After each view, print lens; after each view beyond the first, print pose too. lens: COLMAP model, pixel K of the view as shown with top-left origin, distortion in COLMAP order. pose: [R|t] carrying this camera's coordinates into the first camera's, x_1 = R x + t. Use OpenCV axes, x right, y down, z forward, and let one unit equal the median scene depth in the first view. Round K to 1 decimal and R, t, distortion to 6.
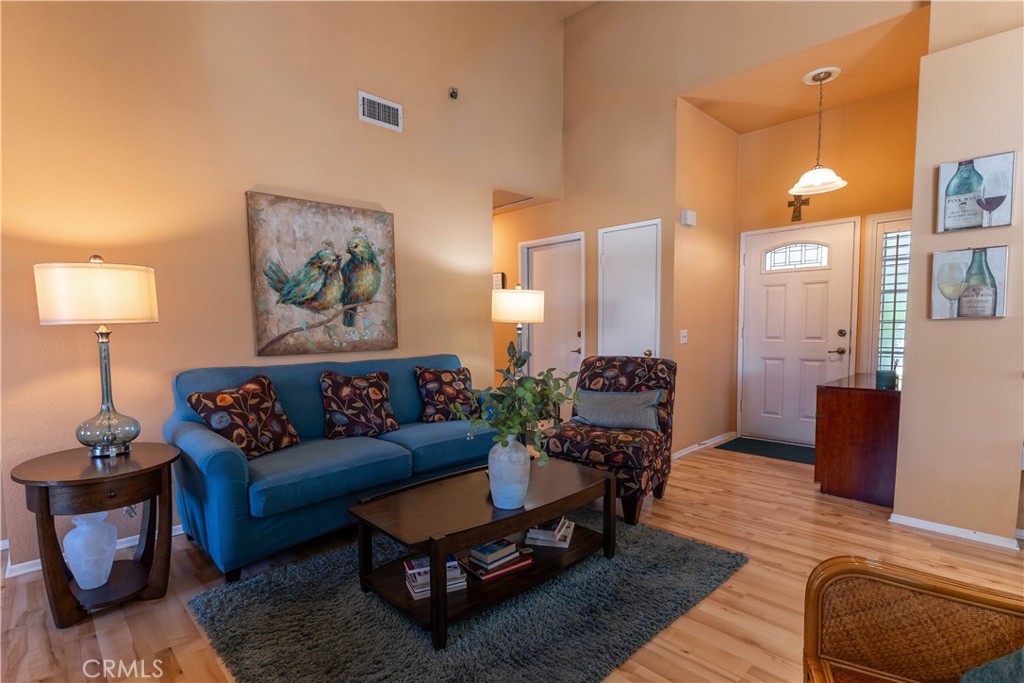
lens RADIAL K [[510.0, 0, 497.8], [0, 510.0, 363.5], [0, 0, 1]] dist [0.011360, -0.000768]
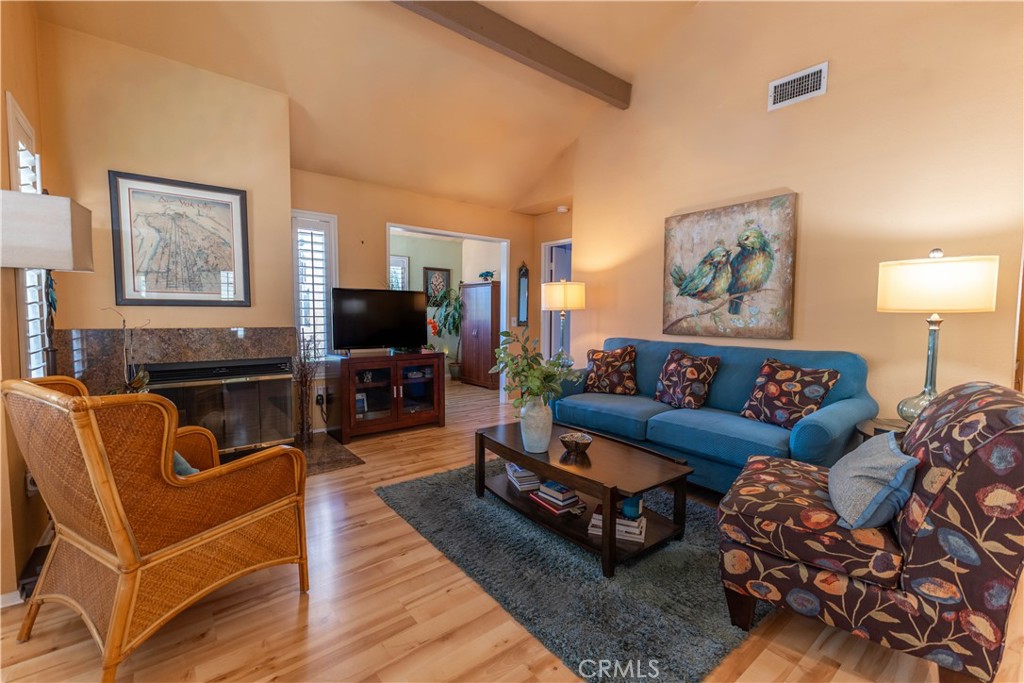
lens RADIAL K [[434.3, 0, 509.3], [0, 434.3, 341.6], [0, 0, 1]] dist [0.009612, -0.003625]
pose [[-0.087945, 0.075725, -0.993243, 0.693898], [-0.085898, 0.992816, 0.083298, -0.052219], [0.992415, 0.092643, -0.080809, 0.622374]]
